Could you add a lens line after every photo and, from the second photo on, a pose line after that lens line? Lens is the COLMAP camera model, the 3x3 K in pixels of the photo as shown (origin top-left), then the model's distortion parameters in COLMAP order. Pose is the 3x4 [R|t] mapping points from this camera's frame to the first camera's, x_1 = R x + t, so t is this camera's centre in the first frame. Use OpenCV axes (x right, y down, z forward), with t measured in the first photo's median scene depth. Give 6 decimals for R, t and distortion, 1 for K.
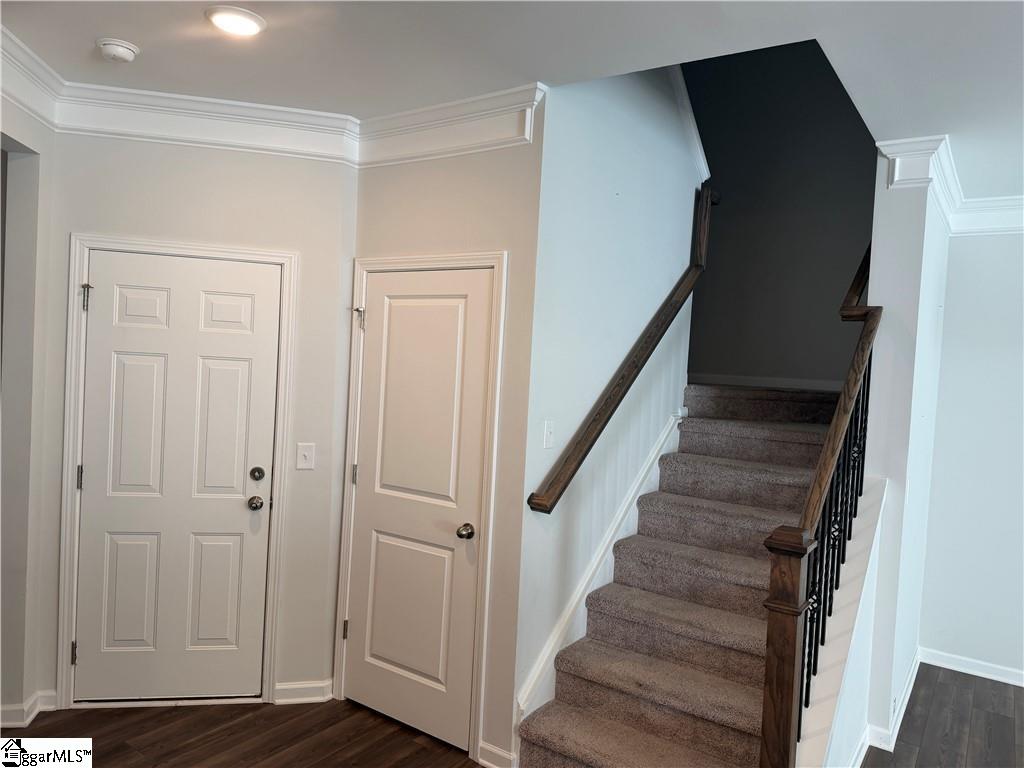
lens RADIAL K [[724.5, 0, 519.0], [0, 724.5, 387.0], [0, 0, 1]] dist [0.050175, -0.054819]
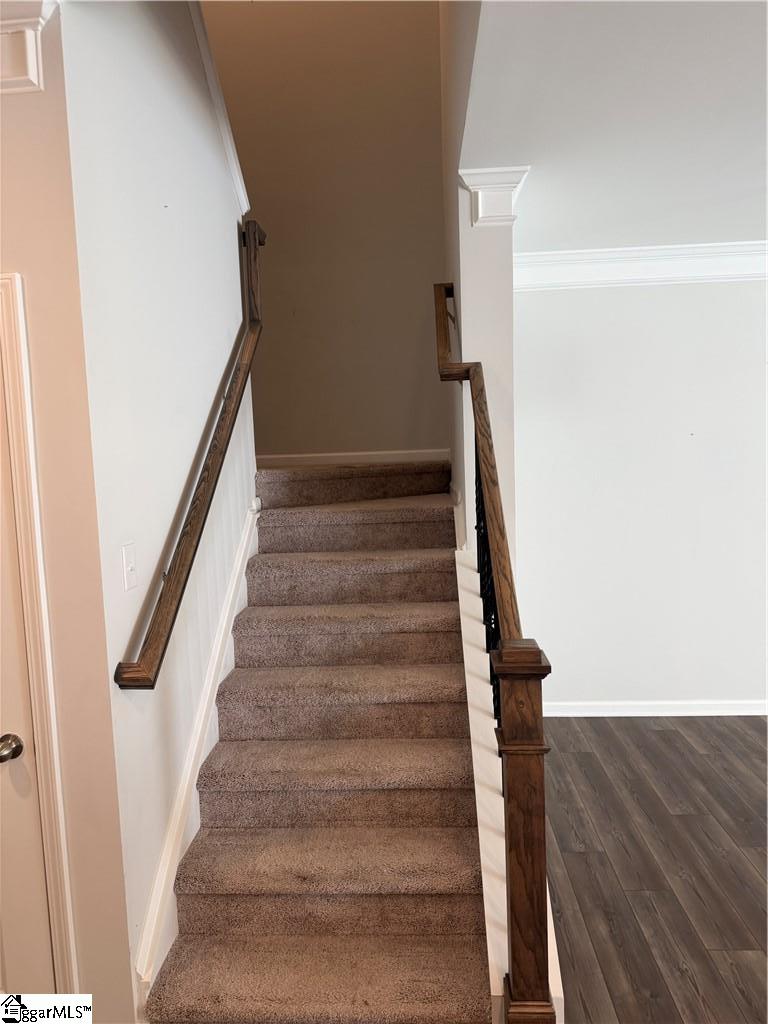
lens RADIAL K [[711.5, 0, 383.8], [0, 711.5, 515.7], [0, 0, 1]] dist [0.057635, -0.081044]
pose [[0.853435, -0.134052, 0.503666, -0.074086], [0.101817, 0.990620, 0.091132, -0.013972], [-0.511158, -0.026493, 0.859078, 0.304198]]
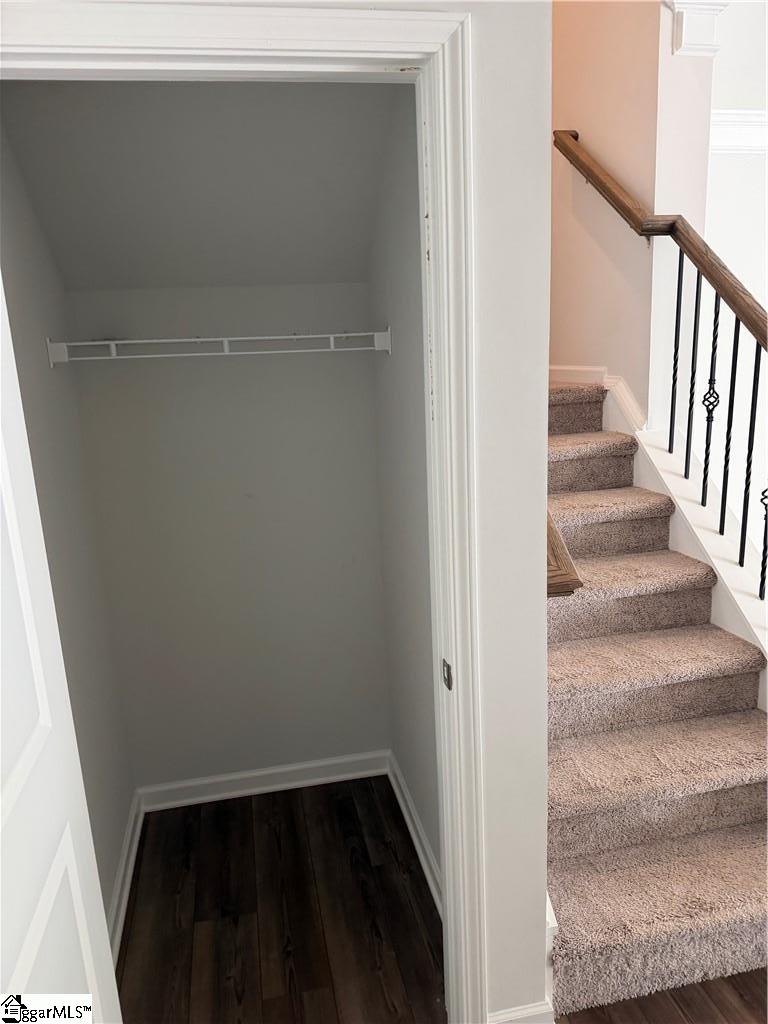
lens RADIAL K [[724.5, 0, 384.0], [0, 724.5, 512.0], [0, 0, 1]] dist [0.050175, -0.054819]
pose [[0.697231, -0.255941, 0.669600, -0.356271], [0.117366, 0.962243, 0.245589, -0.032716], [-0.707174, -0.092644, 0.700944, 0.641257]]
